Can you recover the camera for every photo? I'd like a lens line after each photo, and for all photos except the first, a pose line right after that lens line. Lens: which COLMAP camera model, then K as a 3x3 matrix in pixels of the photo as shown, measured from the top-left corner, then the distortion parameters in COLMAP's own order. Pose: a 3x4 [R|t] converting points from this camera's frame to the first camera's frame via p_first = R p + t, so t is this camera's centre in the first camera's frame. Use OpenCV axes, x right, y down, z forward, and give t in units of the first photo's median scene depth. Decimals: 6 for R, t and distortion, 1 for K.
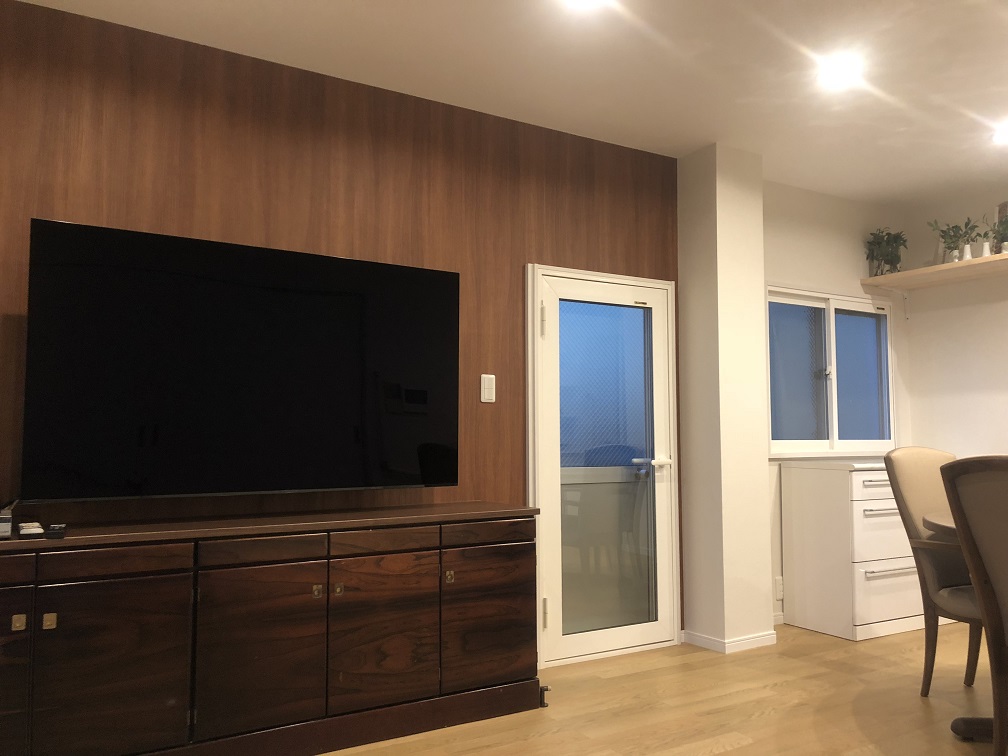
lens RADIAL K [[826.6, 0, 504.0], [0, 826.6, 378.0], [0, 0, 1]] dist [0.028970, 0.001088]
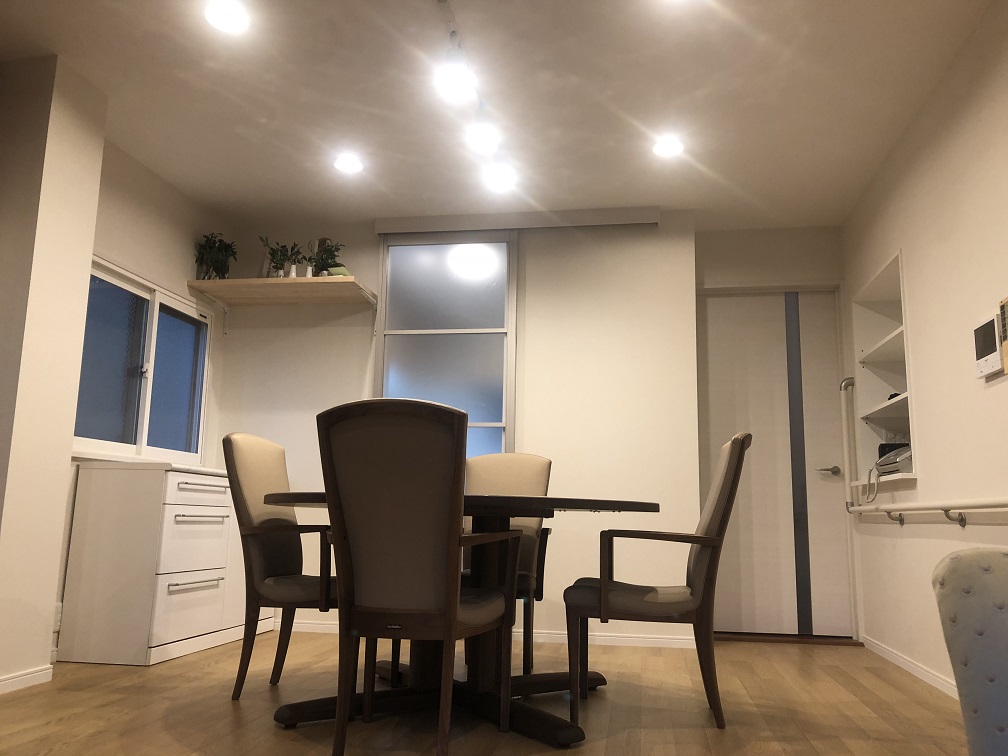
lens RADIAL K [[826.6, 0, 504.0], [0, 826.6, 378.0], [0, 0, 1]] dist [0.028970, 0.001088]
pose [[0.653245, 0.144191, 0.743290, -0.022769], [-0.068903, 0.988947, -0.131291, 0.100292], [-0.754005, 0.034550, 0.655959, 0.131228]]
